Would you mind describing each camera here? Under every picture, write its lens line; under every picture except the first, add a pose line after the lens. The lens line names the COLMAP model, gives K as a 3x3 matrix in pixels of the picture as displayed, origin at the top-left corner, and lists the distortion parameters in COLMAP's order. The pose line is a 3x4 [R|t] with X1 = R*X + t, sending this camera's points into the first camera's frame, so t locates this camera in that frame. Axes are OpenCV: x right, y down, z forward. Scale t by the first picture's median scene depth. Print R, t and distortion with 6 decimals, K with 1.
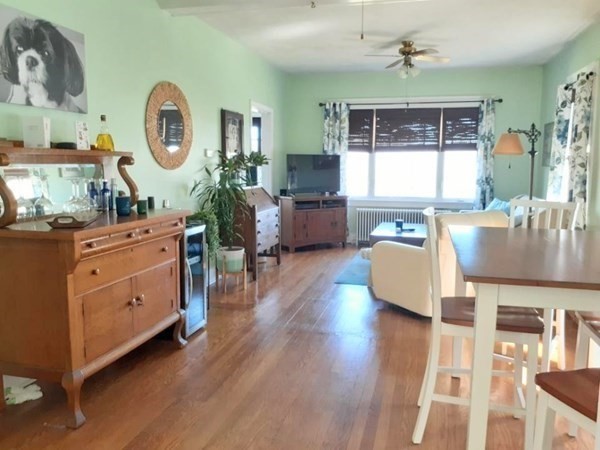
lens RADIAL K [[478.5, 0, 303.4], [0, 478.5, 222.4], [0, 0, 1]] dist [0.125576, -0.229496]
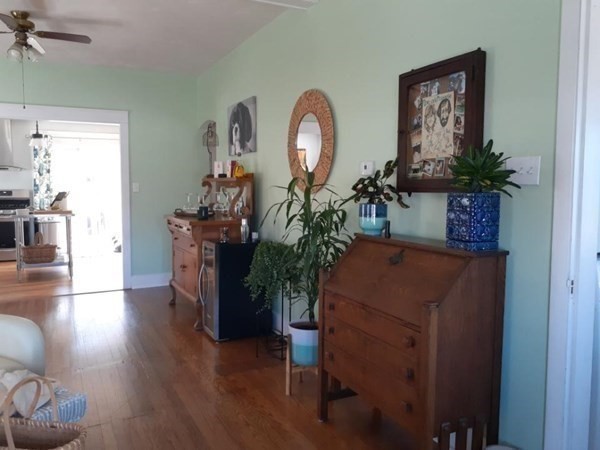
lens RADIAL K [[478.5, 0, 303.4], [0, 478.5, 222.4], [0, 0, 1]] dist [0.125576, -0.229496]
pose [[-0.750122, 0.042170, -0.659954, 0.178366], [-0.087566, 0.982843, 0.162331, -0.119495], [0.655477, 0.179558, -0.733559, 0.995514]]
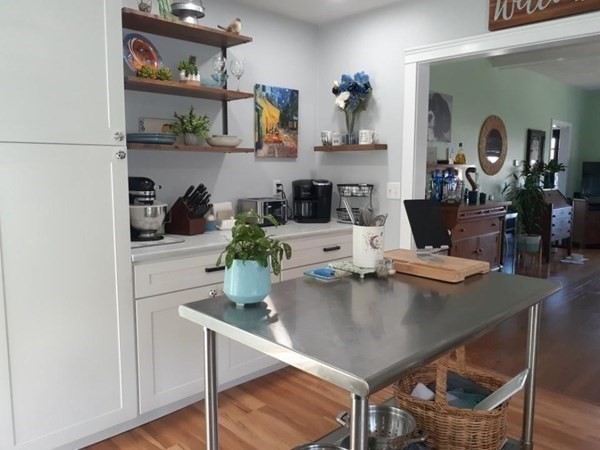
lens RADIAL K [[486.1, 0, 300.0], [0, 486.1, 225.0], [0, 0, 1]] dist [-0.039297, 0.000325]
pose [[0.846417, 0.060786, -0.529040, 0.008467], [-0.062556, 0.997935, 0.014577, 0.032748], [0.528833, 0.020756, 0.848472, -0.318317]]
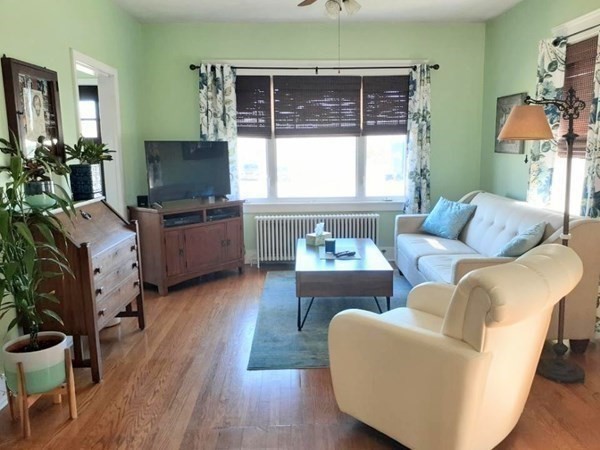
lens RADIAL K [[478.5, 0, 303.4], [0, 478.5, 222.4], [0, 0, 1]] dist [0.125576, -0.229496]
pose [[0.961734, -0.060524, 0.267216, -0.010449], [0.051365, 0.997832, 0.041141, -0.050060], [-0.269126, -0.025841, 0.962758, 0.319558]]
